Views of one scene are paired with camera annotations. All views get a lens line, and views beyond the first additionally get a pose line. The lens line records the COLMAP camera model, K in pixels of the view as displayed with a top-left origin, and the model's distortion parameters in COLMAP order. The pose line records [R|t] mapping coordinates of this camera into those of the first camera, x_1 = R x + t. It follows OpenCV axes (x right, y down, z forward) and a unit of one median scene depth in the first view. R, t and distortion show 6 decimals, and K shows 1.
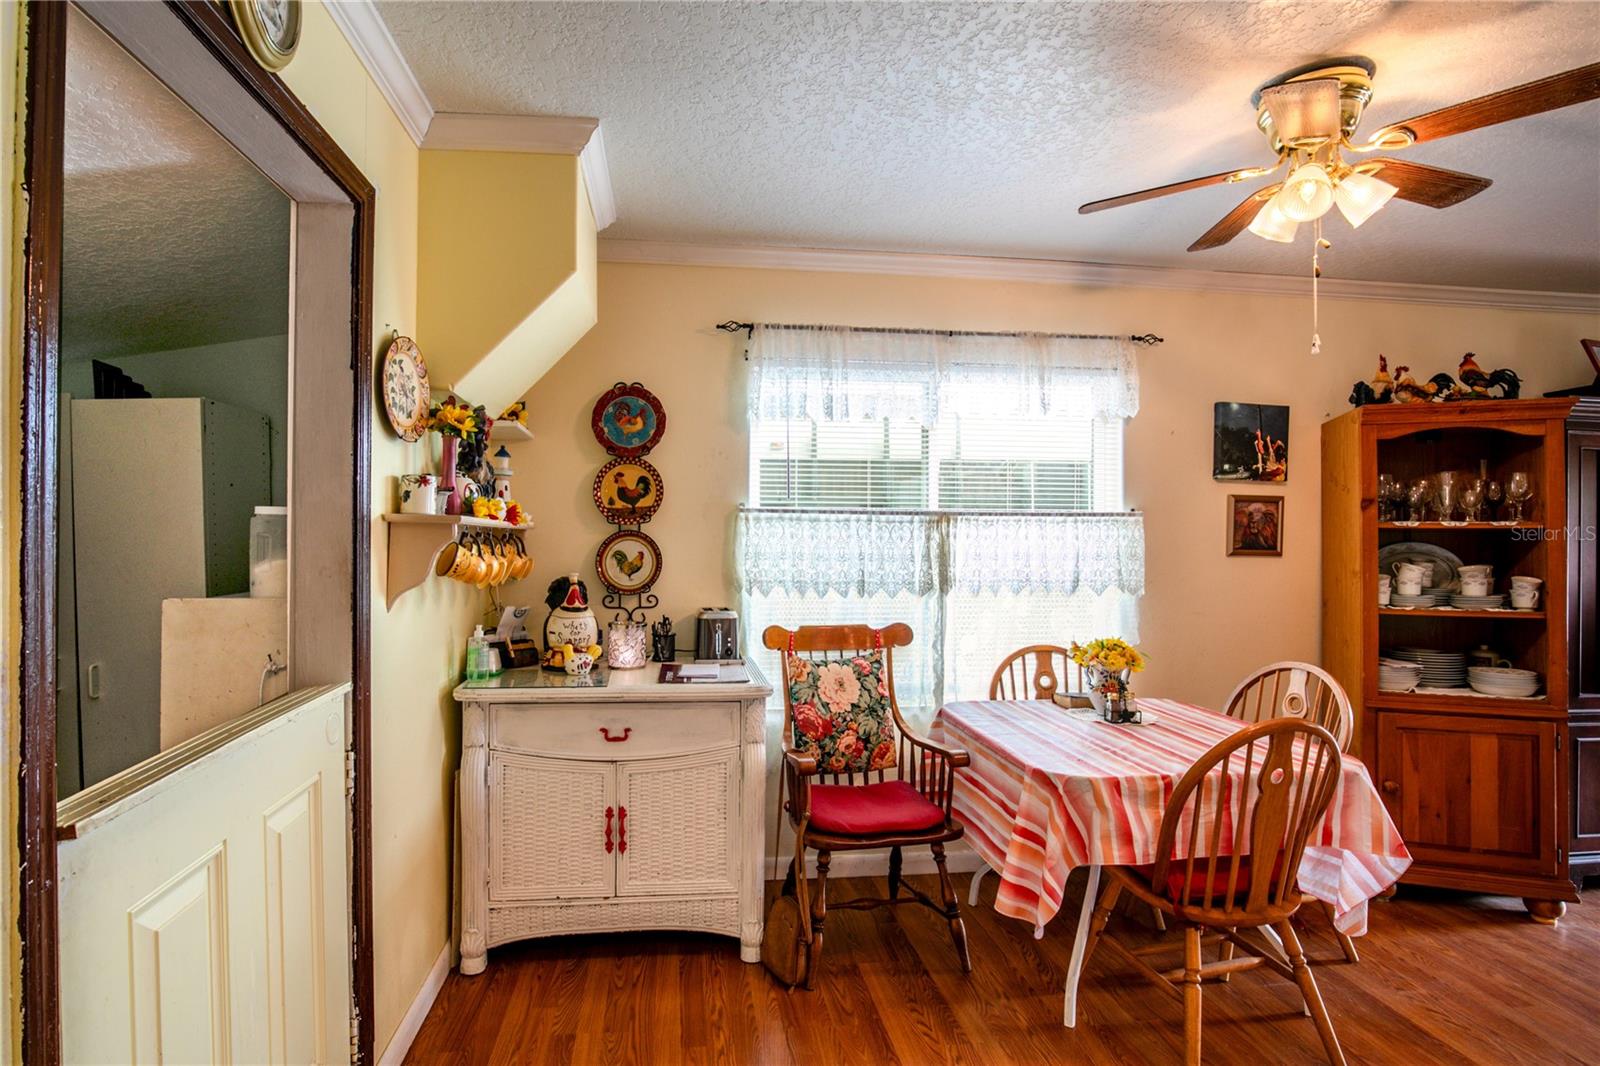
lens RADIAL K [[727.6, 0, 794.3], [0, 727.6, 541.9], [0, 0, 1]] dist [-0.031530, 0.004102]
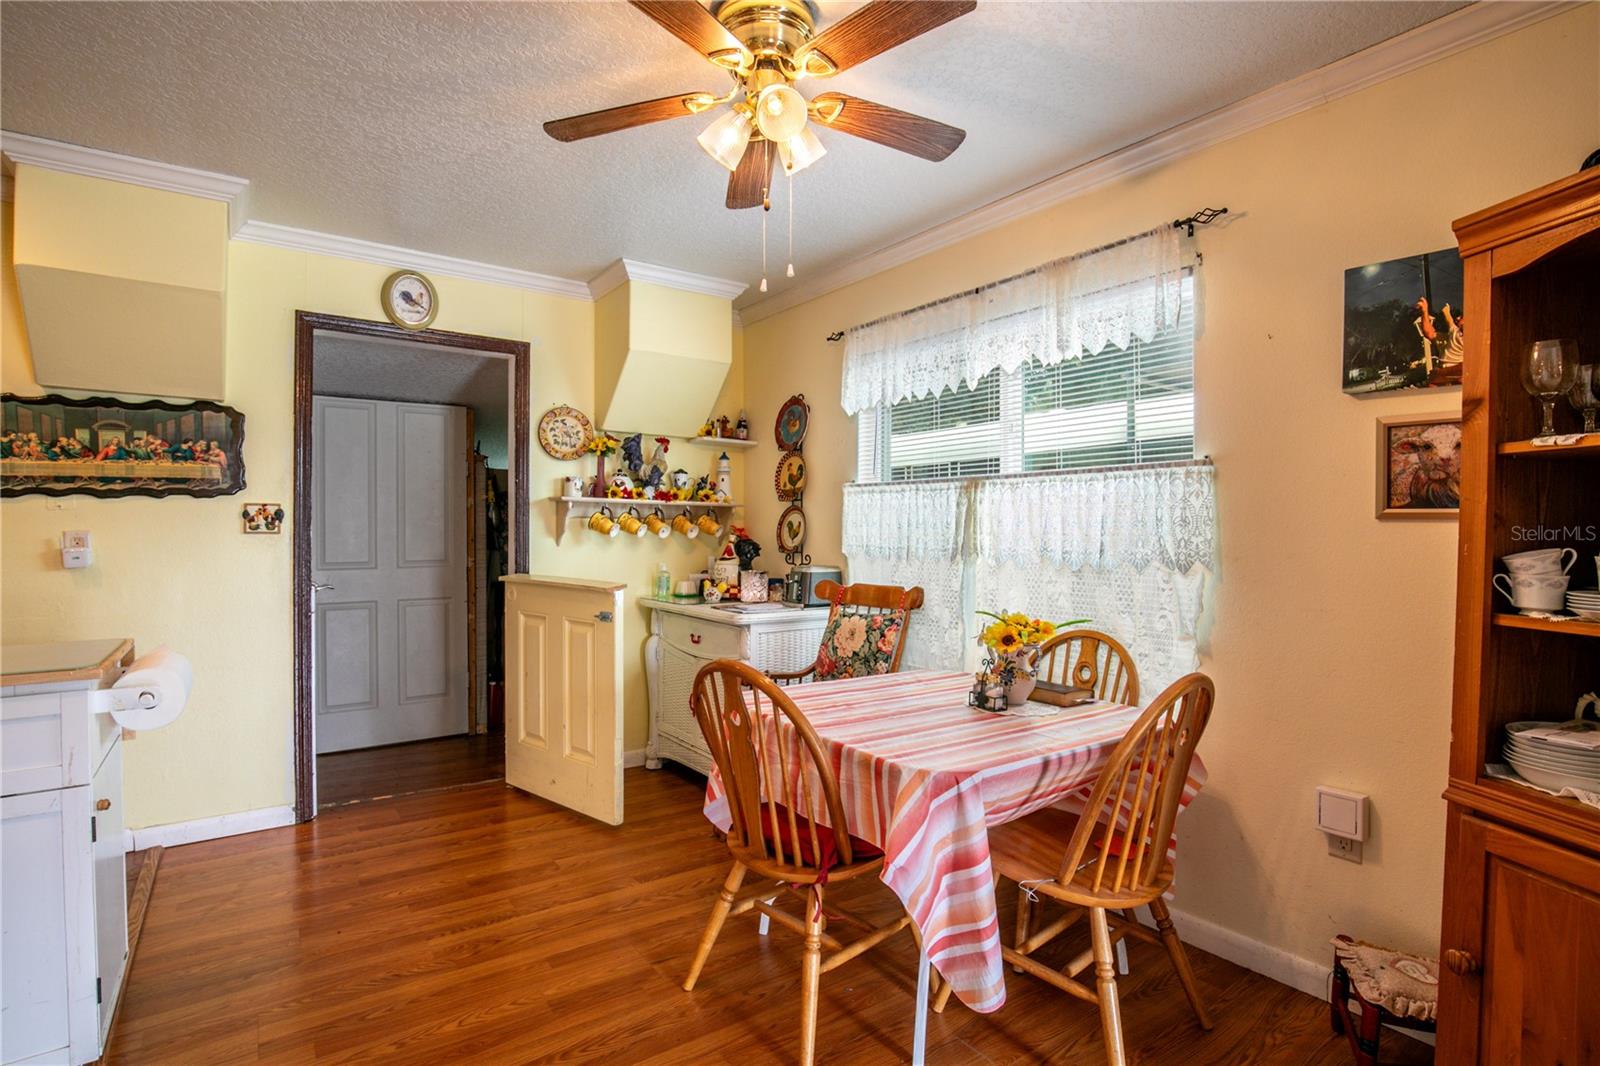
lens RADIAL K [[781.5, 0, 769.1], [0, 781.5, 532.3], [0, 0, 1]] dist [-0.038402, 0.015205]
pose [[0.477819, -0.000449, -0.878458, 0.990319], [-0.008242, 0.999954, -0.004994, 0.039587], [0.878419, 0.009627, 0.477793, 0.271188]]
